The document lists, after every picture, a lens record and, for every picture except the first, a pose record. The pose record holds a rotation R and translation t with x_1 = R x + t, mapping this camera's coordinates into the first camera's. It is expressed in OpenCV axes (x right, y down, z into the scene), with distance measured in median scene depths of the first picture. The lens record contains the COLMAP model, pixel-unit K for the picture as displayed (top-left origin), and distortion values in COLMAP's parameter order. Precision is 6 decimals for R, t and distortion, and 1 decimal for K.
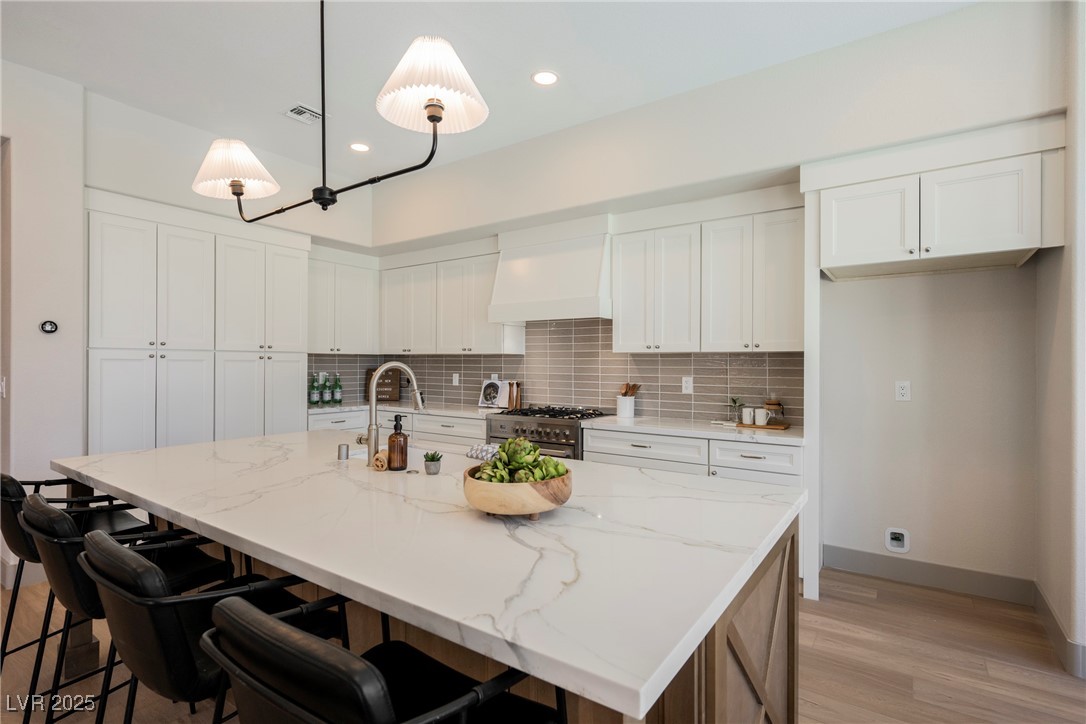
lens RADIAL K [[525.6, 0, 542.2], [0, 525.6, 365.1], [0, 0, 1]] dist [0.000235, 0.001510]
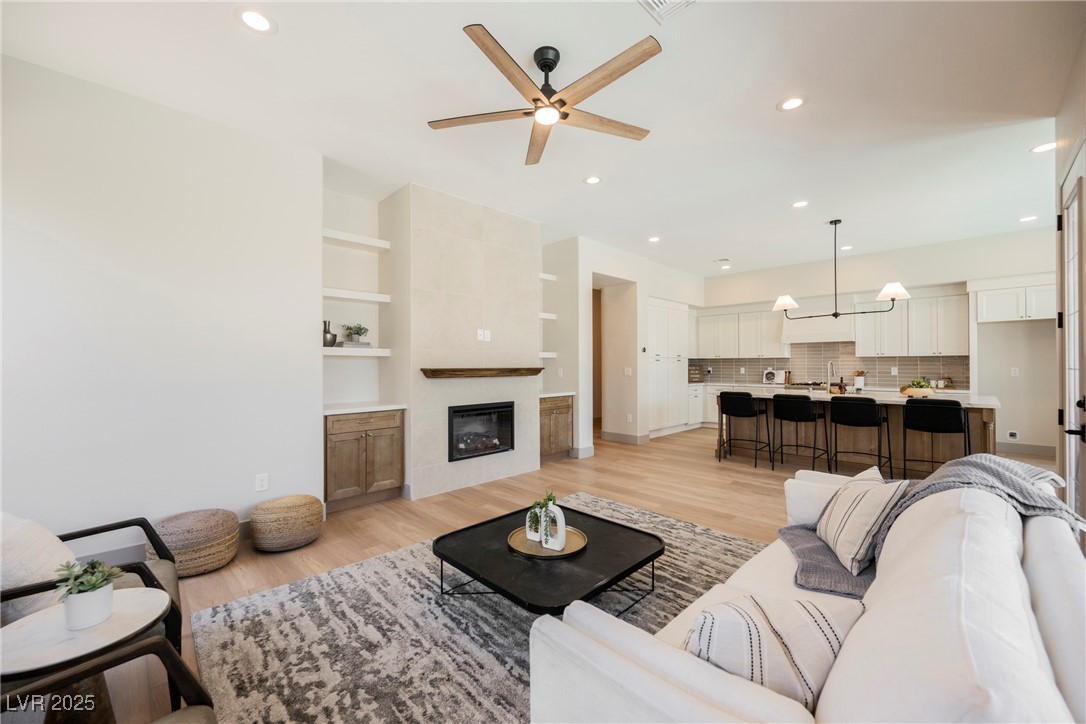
lens RADIAL K [[425.3, 0, 544.5], [0, 425.3, 362.5], [0, 0, 1]] dist [-0.001917, 0.000010]
pose [[0.984074, -0.009167, -0.177522, -0.839101], [0.007710, 0.999931, -0.008897, 0.006786], [0.177592, 0.007386, 0.984077, -0.993703]]
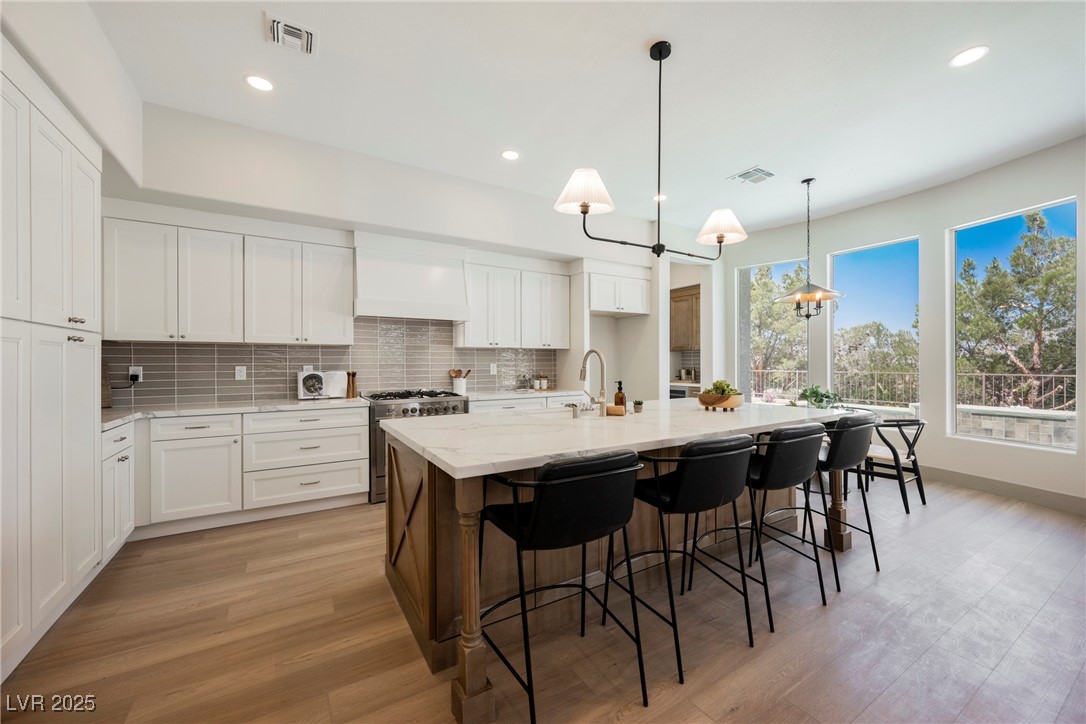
lens RADIAL K [[425.3, 0, 543.3], [0, 425.3, 362.6], [0, 0, 1]] dist [-0.001917, 0.000010]
pose [[0.402590, -0.006046, 0.915361, -0.815471], [0.007802, 0.999965, 0.003173, 0.016355], [-0.915347, 0.005865, 0.402623, 0.355845]]
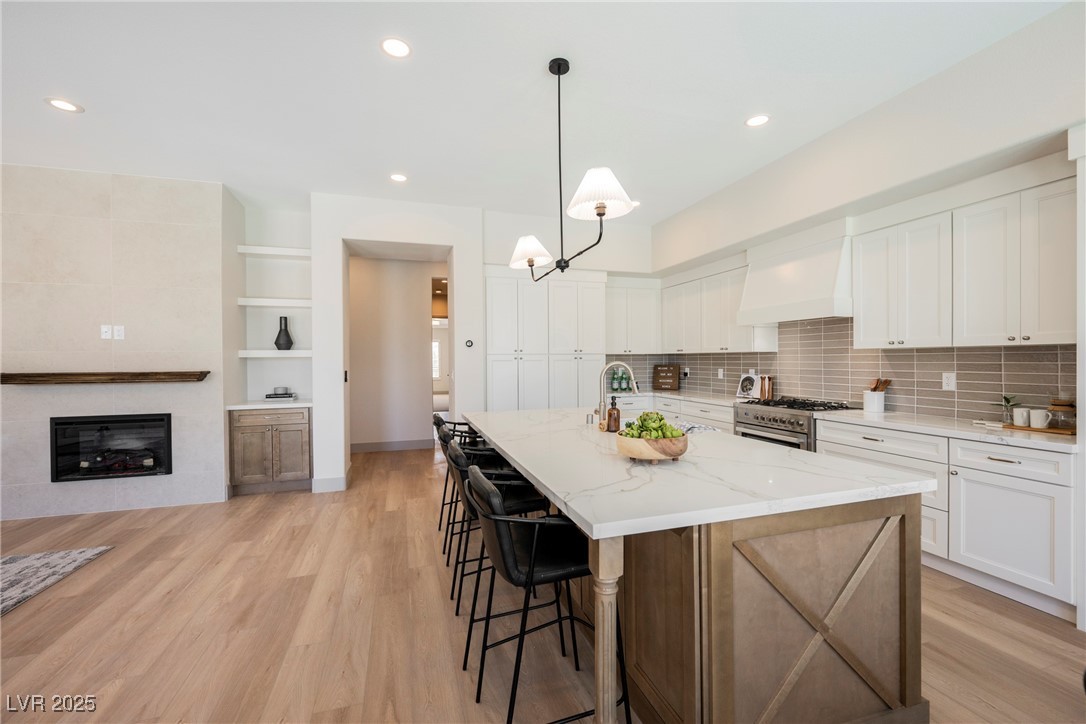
lens RADIAL K [[452.1, 0, 543.4], [0, 452.1, 363.9], [0, 0, 1]] dist [-0.001059, -0.000769]
pose [[0.795606, -0.005090, -0.605793, 0.187401], [0.009215, 0.999951, 0.003701, -0.003056], [0.605744, -0.008527, 0.795614, -0.087961]]
